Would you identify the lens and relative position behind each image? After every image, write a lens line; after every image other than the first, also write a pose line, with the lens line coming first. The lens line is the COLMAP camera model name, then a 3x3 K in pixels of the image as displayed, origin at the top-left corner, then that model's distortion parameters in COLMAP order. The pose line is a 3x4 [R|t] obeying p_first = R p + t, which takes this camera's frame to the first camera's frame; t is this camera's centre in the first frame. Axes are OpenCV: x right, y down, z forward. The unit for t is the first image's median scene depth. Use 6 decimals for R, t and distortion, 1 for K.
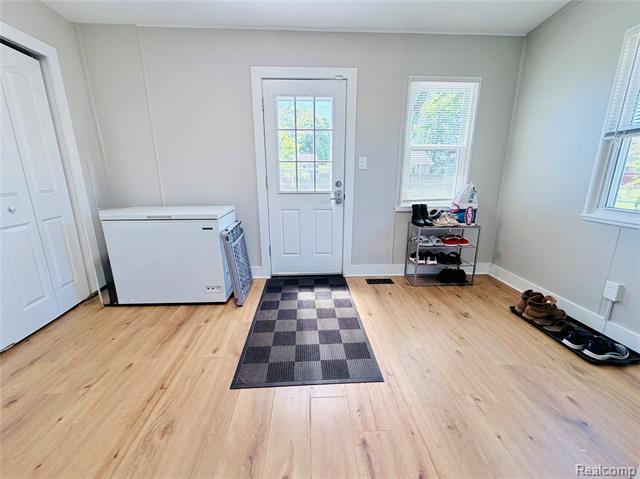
lens RADIAL K [[255.6, 0, 319.6], [0, 255.6, 236.8], [0, 0, 1]] dist [0.000302, 0.000295]
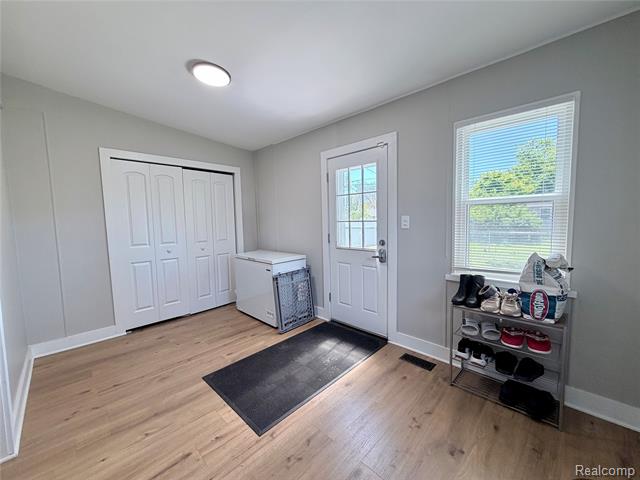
lens RADIAL K [[255.6, 0, 341.1], [0, 255.6, 240.9], [0, 0, 1]] dist [0.000302, 0.000295]
pose [[0.703821, 0.049346, -0.708662, 0.672598], [-0.157203, 0.983670, -0.087634, -0.103814], [0.692765, 0.173082, 0.700085, 0.201330]]
